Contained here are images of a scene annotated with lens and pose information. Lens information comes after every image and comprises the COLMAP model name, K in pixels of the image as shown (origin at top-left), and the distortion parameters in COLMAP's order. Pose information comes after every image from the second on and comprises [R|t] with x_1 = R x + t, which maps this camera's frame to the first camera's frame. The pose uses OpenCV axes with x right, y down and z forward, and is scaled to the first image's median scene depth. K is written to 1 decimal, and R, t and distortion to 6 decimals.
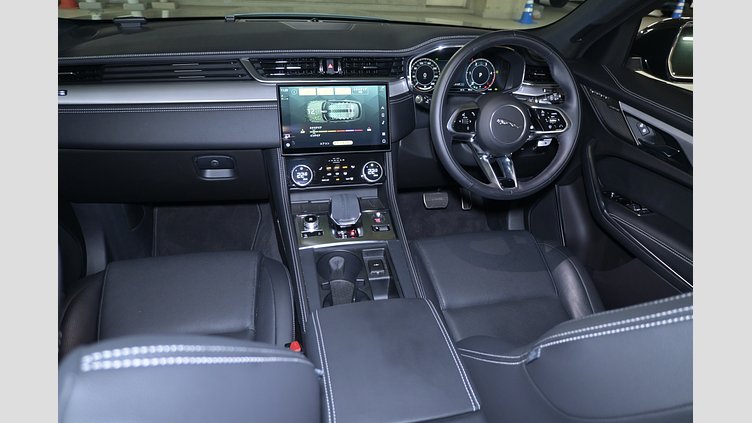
lens RADIAL K [[449.9, 0, 376.0], [0, 449.9, 211.5], [0, 0, 1]] dist [-0.005553, -0.001046]
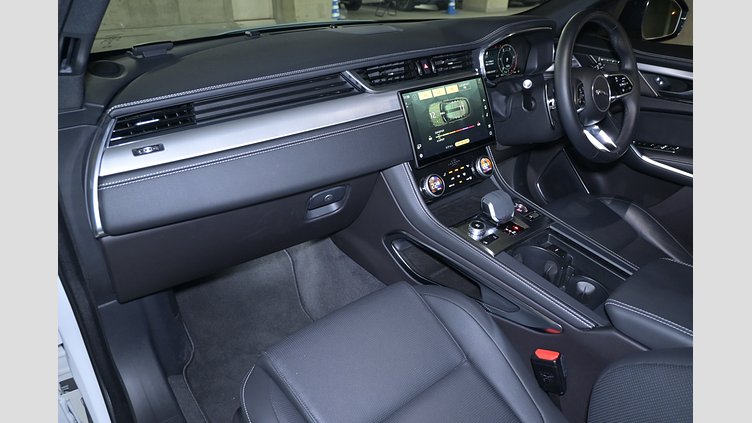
lens RADIAL K [[449.9, 0, 376.0], [0, 449.9, 211.5], [0, 0, 1]] dist [-0.005553, -0.001046]
pose [[0.890629, -0.256850, 0.375244, -0.639680], [0.265933, 0.963574, 0.028372, -0.088679], [-0.368863, 0.074521, 0.926492, 0.200388]]
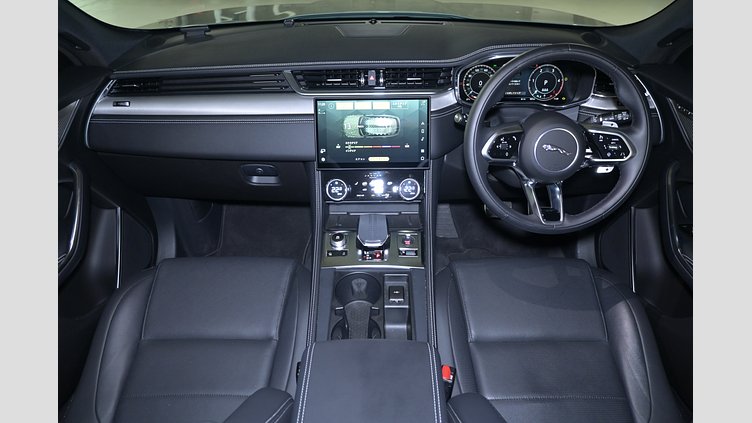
lens RADIAL K [[449.9, 0, 376.0], [0, 449.9, 211.5], [0, 0, 1]] dist [-0.005553, -0.001046]
pose [[0.973433, 0.072792, -0.217092, 0.140790], [-0.060180, 0.996124, 0.064156, -0.103240], [0.220920, -0.049387, 0.974041, 0.050689]]
